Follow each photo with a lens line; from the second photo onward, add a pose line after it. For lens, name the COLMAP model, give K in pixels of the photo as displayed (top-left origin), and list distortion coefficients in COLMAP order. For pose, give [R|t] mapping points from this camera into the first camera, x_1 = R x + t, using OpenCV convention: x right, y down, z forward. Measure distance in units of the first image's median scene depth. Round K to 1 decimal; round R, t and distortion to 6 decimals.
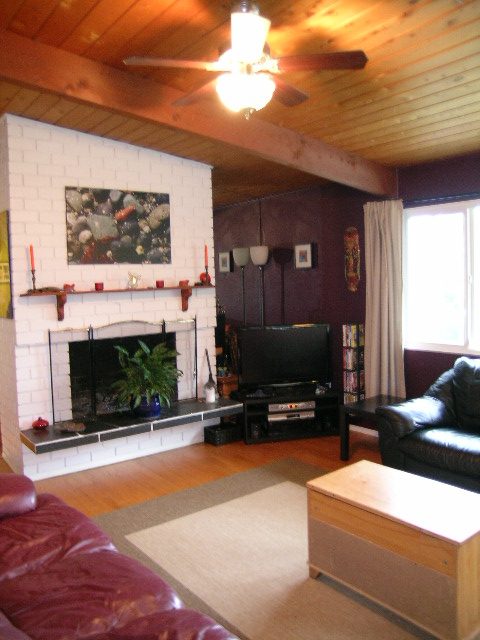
lens RADIAL K [[533.6, 0, 238.4], [0, 533.6, 318.9], [0, 0, 1]] dist [-0.101891, 0.059379]
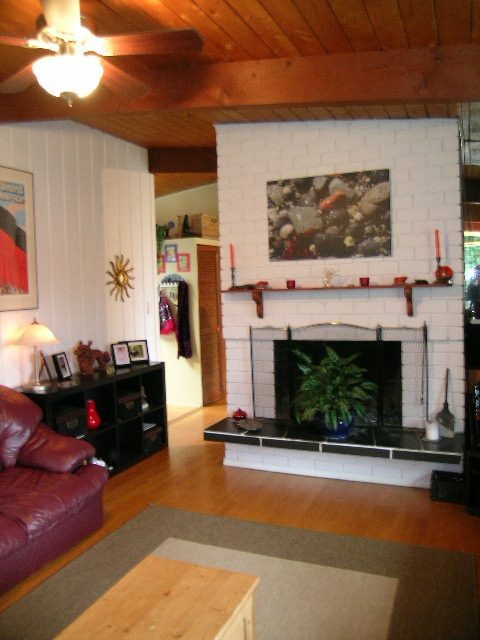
lens RADIAL K [[533.6, 0, 238.3], [0, 533.6, 317.9], [0, 0, 1]] dist [-0.101891, 0.059379]
pose [[0.482014, 0.070787, -0.873299, 0.499336], [-0.046439, 0.997394, 0.055214, -0.047597], [0.874932, 0.013941, 0.484045, 0.448838]]
